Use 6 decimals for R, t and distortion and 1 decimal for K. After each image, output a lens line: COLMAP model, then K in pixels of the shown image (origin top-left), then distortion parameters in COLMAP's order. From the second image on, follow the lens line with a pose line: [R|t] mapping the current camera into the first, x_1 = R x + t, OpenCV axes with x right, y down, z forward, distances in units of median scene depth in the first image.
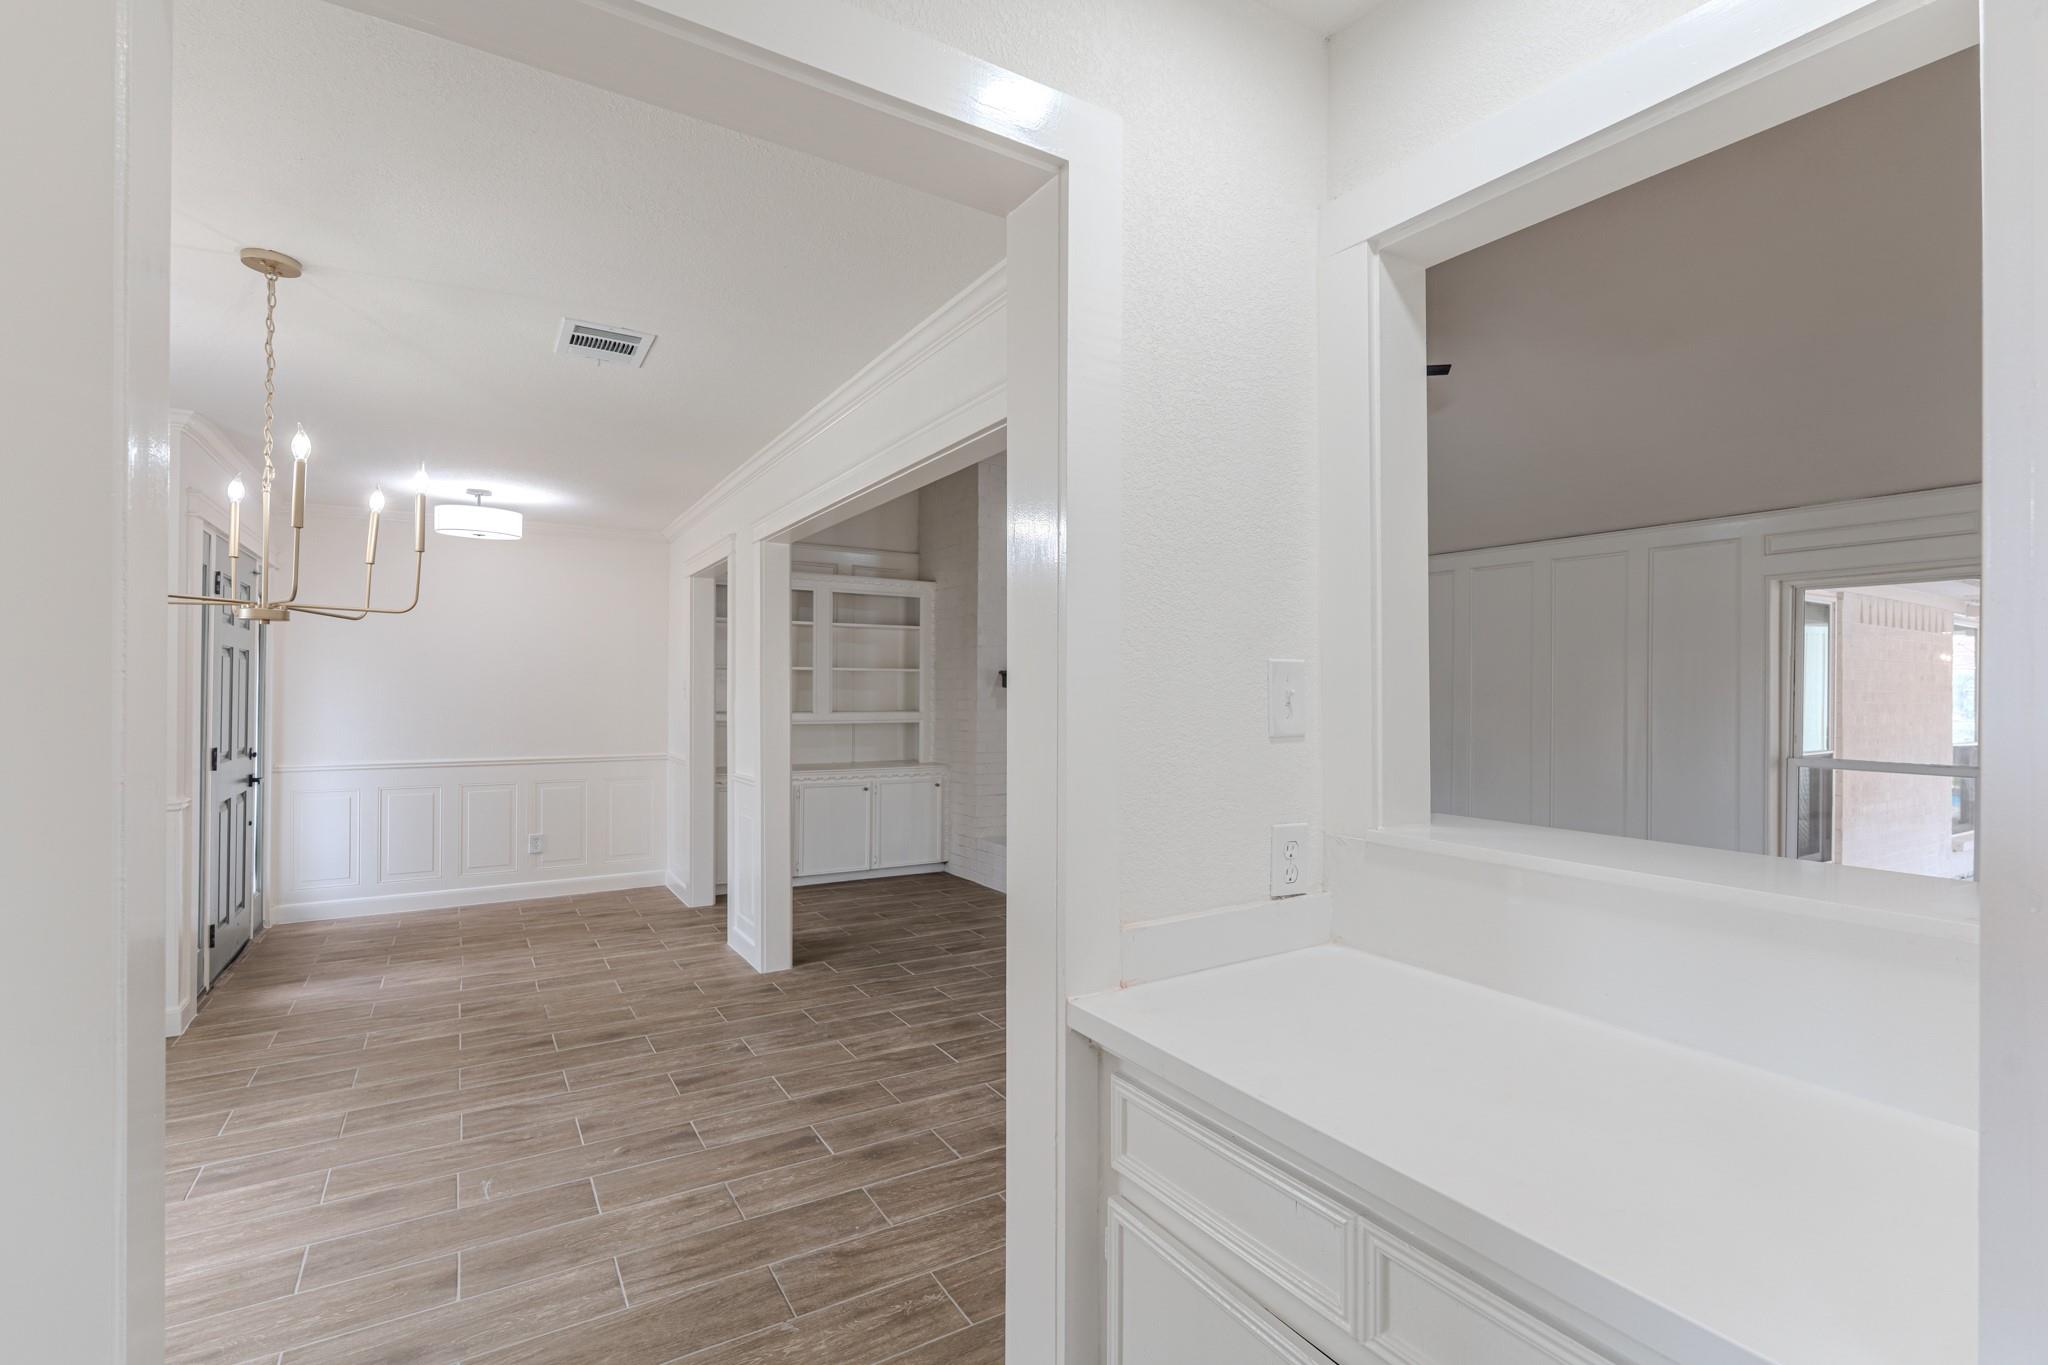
lens RADIAL K [[899.2, 0, 1017.4], [0, 899.2, 691.5], [0, 0, 1]] dist [0.001256, -0.000118]
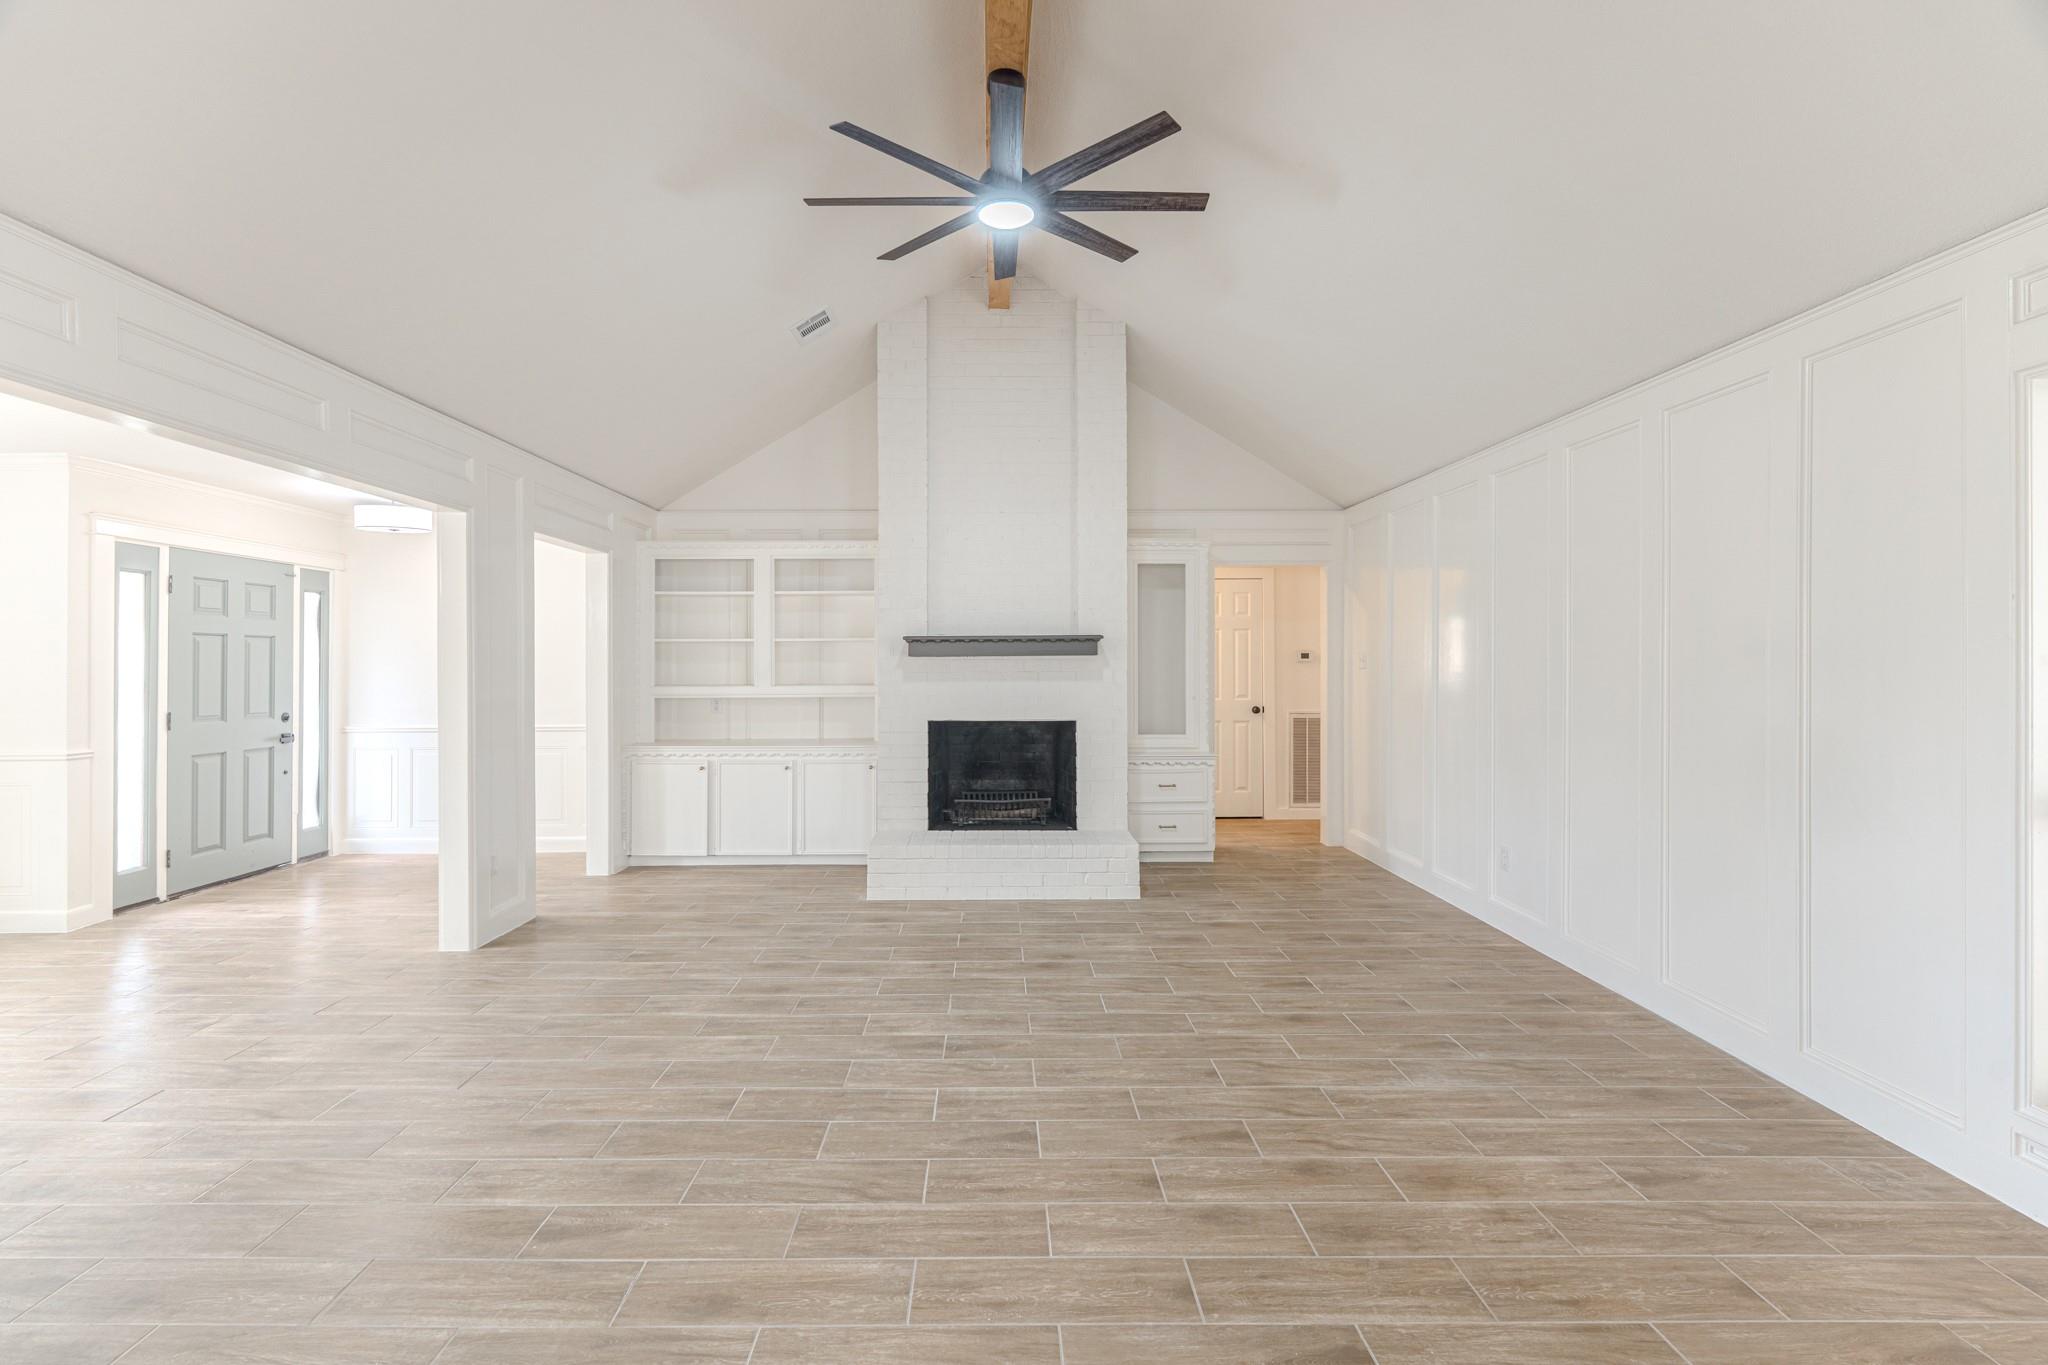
lens RADIAL K [[903.0, 0, 1010.7], [0, 903.0, 657.7], [0, 0, 1]] dist [-0.003390, 0.000348]
pose [[0.863658, -0.012868, -0.503913, 0.880586], [0.010251, 0.999916, -0.007963, 0.006694], [0.503973, 0.001711, 0.863718, 0.532591]]
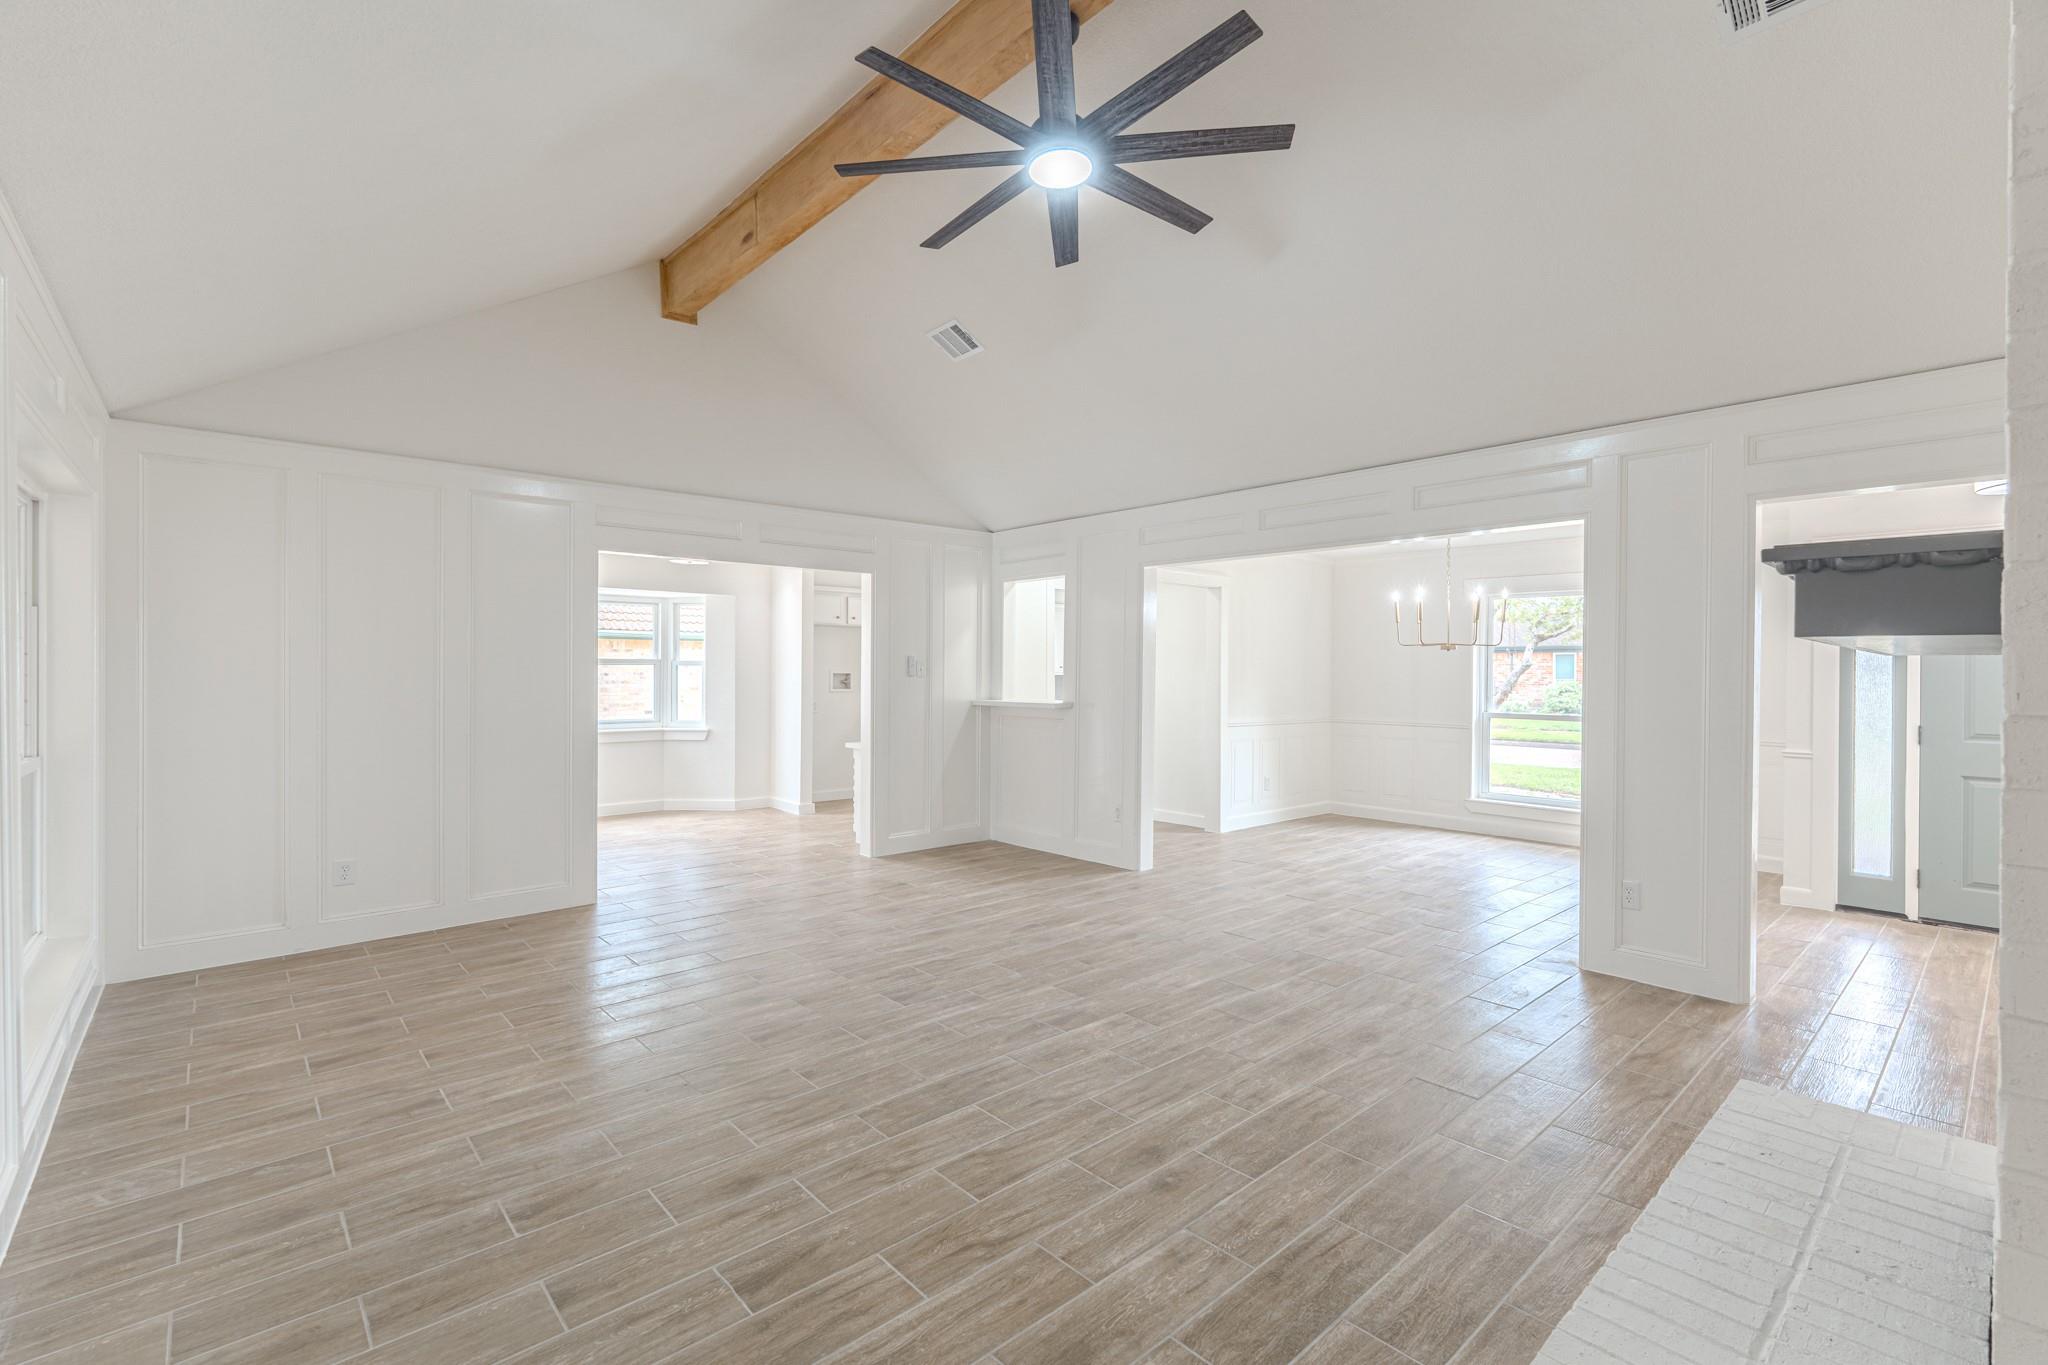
lens RADIAL K [[894.6, 0, 1030.6], [0, 894.6, 679.8], [0, 0, 1]] dist [-0.000747, 0.000007]
pose [[-0.981127, -0.010062, -0.193104, 0.591542], [-0.010877, 0.999936, 0.003163, 0.009221], [0.193059, 0.005204, -0.981173, 2.133468]]
